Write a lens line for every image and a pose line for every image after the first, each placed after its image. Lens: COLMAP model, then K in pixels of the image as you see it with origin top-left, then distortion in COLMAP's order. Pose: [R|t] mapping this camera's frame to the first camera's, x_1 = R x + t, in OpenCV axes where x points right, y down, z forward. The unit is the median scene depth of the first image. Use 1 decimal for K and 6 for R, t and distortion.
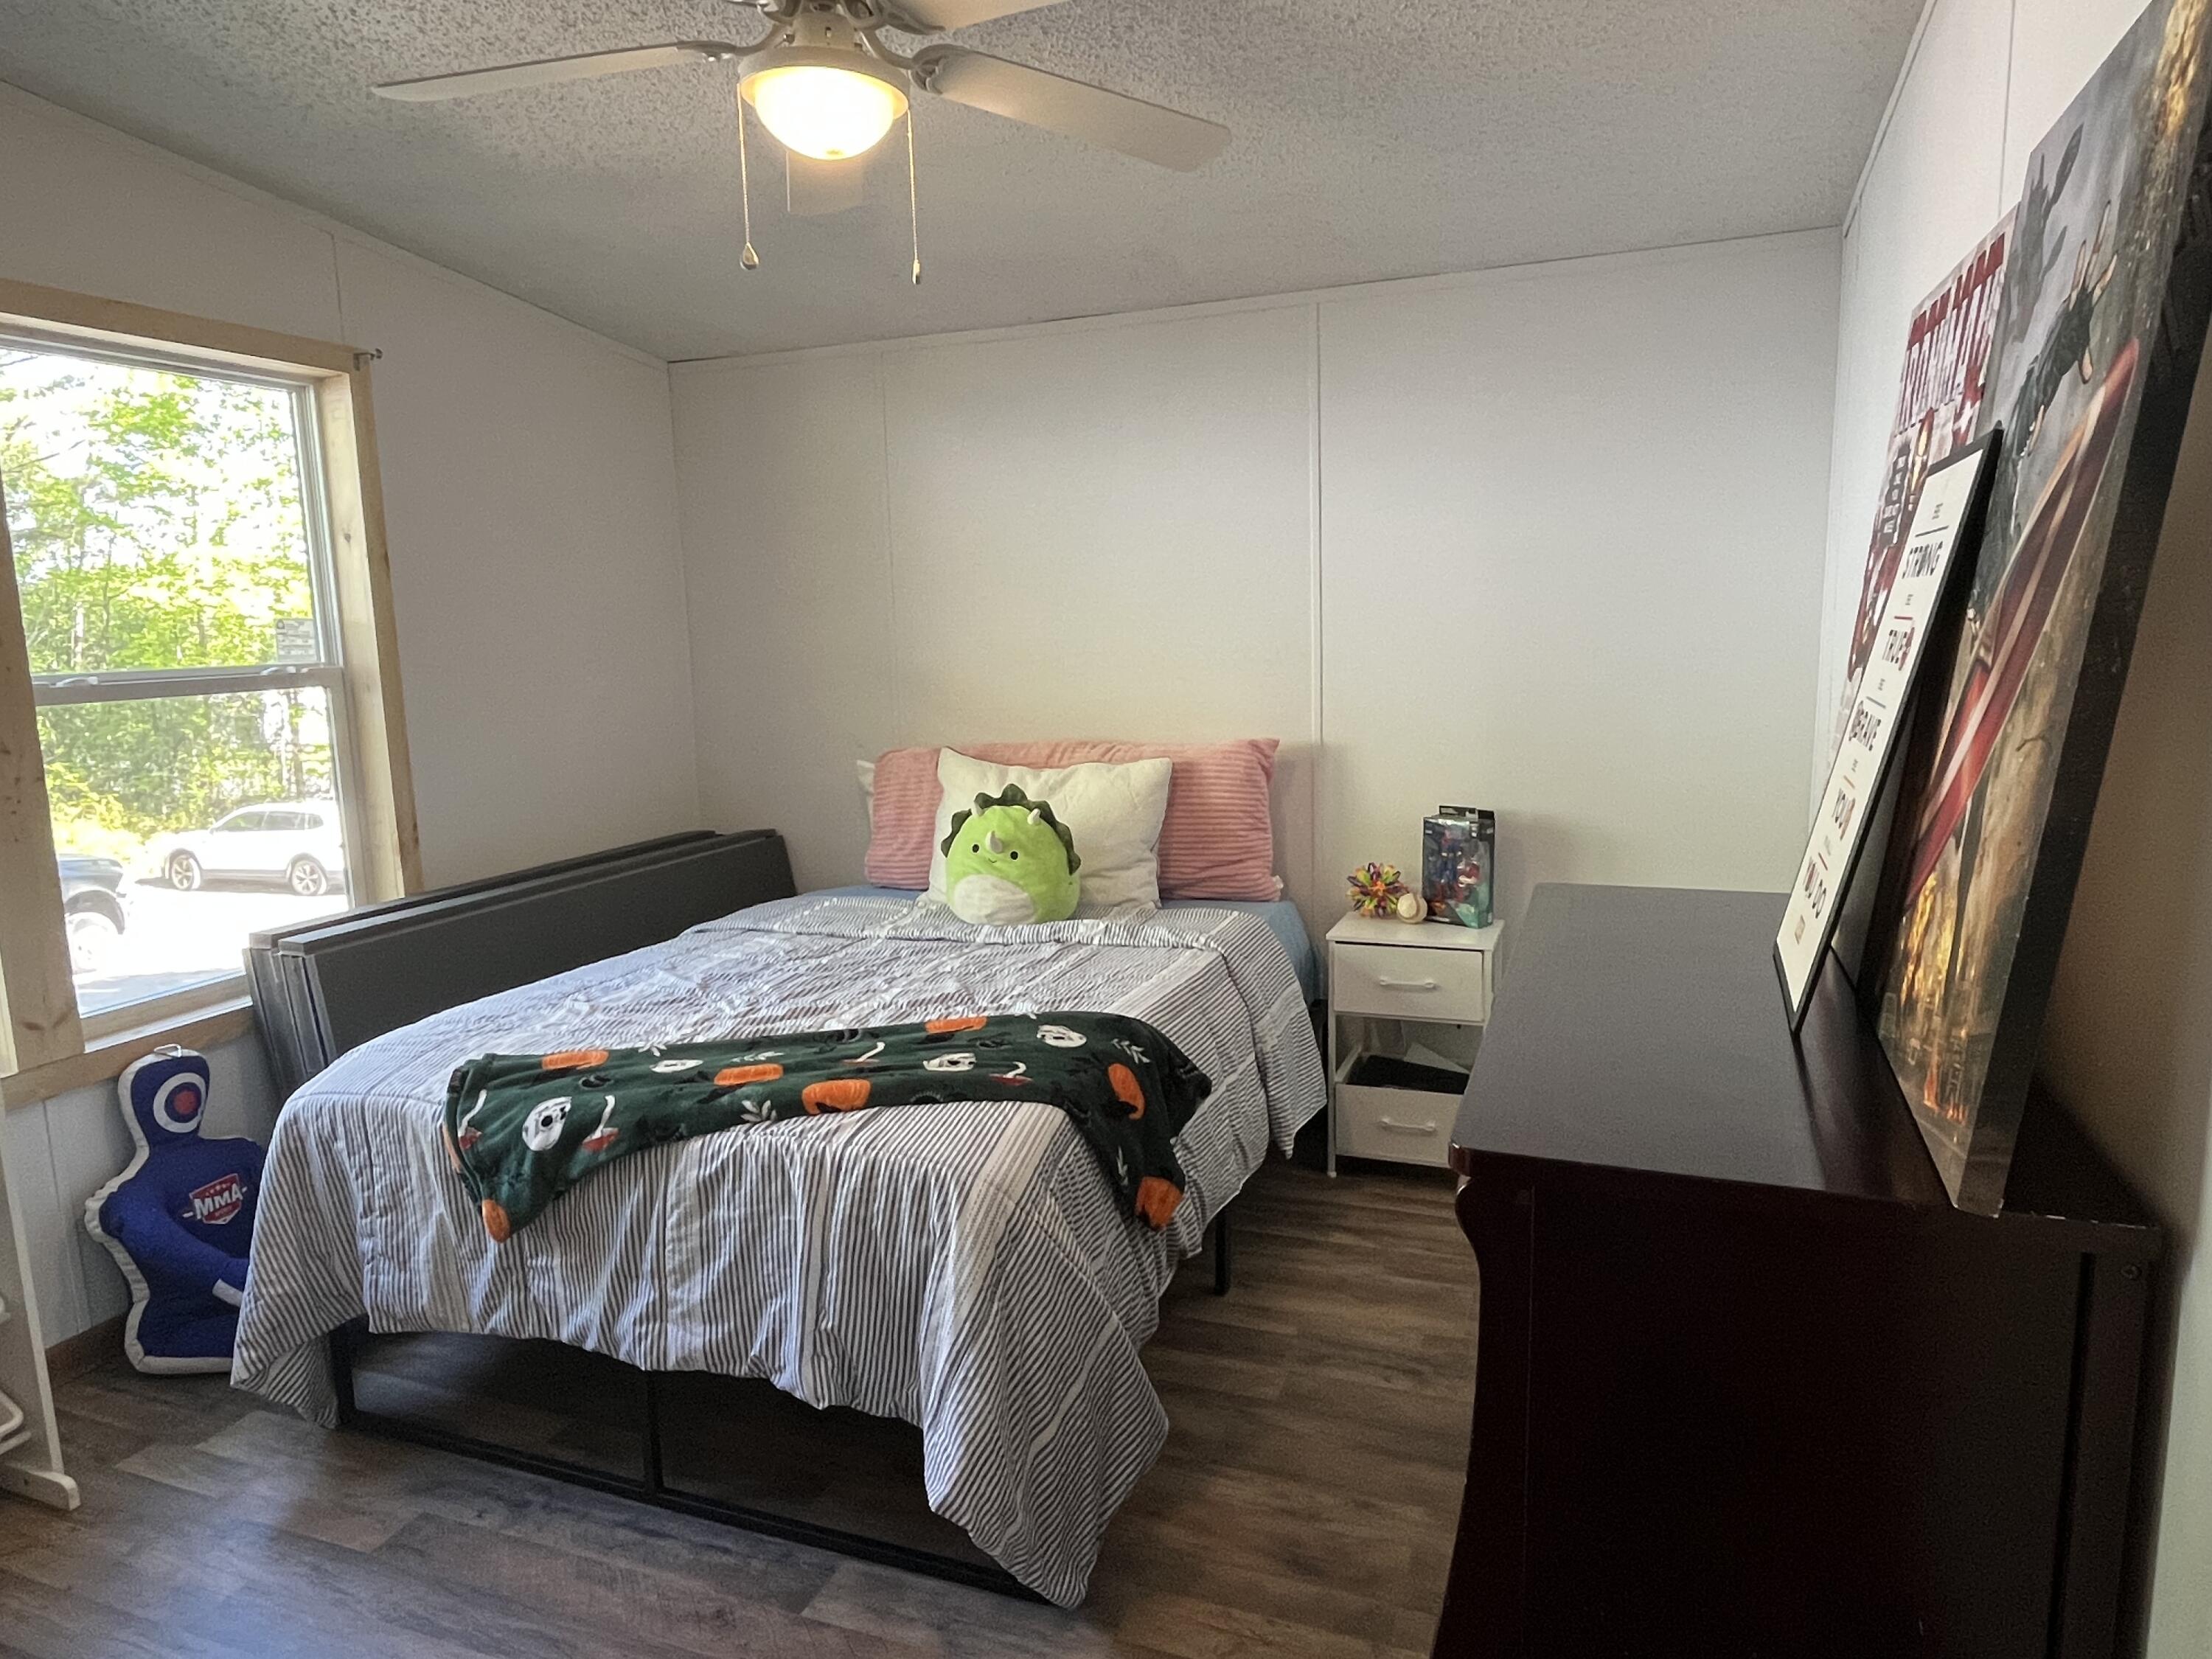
lens RADIAL K [[1396.2, 0, 1106.0], [0, 1396.2, 829.5], [0, 0, 1]] dist [0.000268, -0.000269]
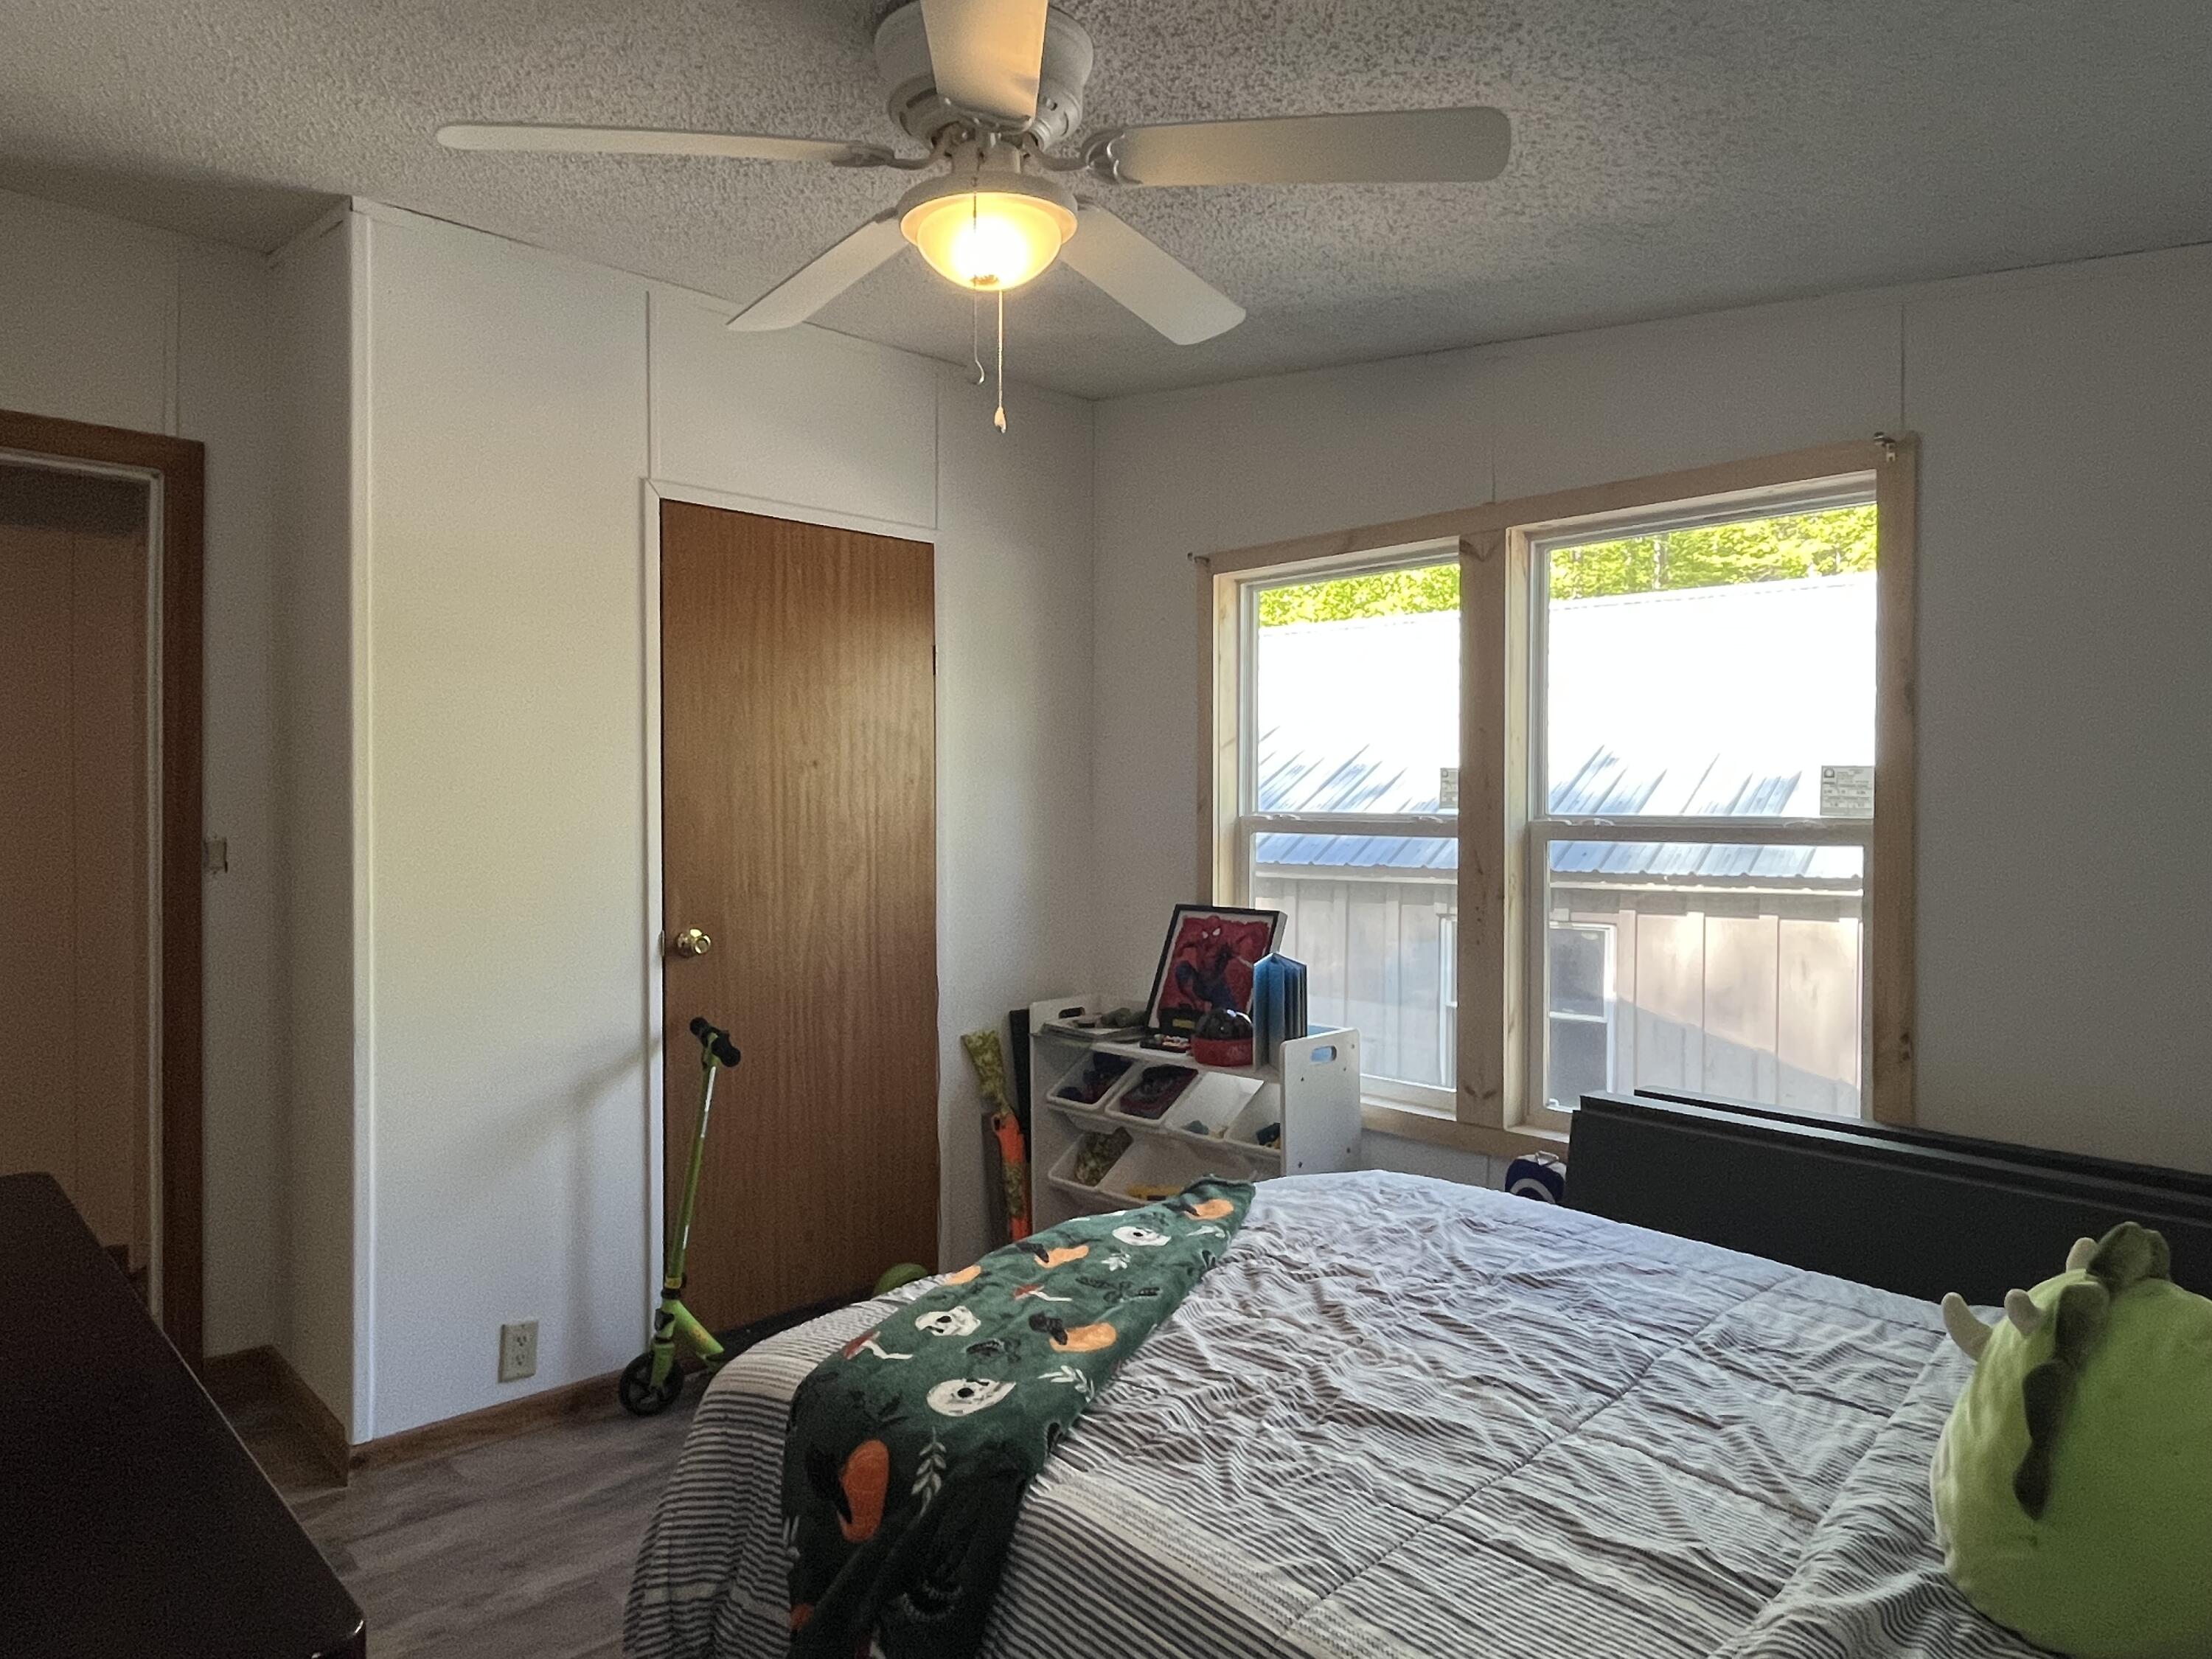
lens RADIAL K [[1396.2, 0, 1106.0], [0, 1396.2, 829.5], [0, 0, 1]] dist [0.000268, -0.000269]
pose [[-0.446899, 0.042922, -0.893554, 0.465052], [-0.121543, 0.986673, 0.108183, -0.177384], [0.886289, 0.156952, -0.435727, 1.153488]]
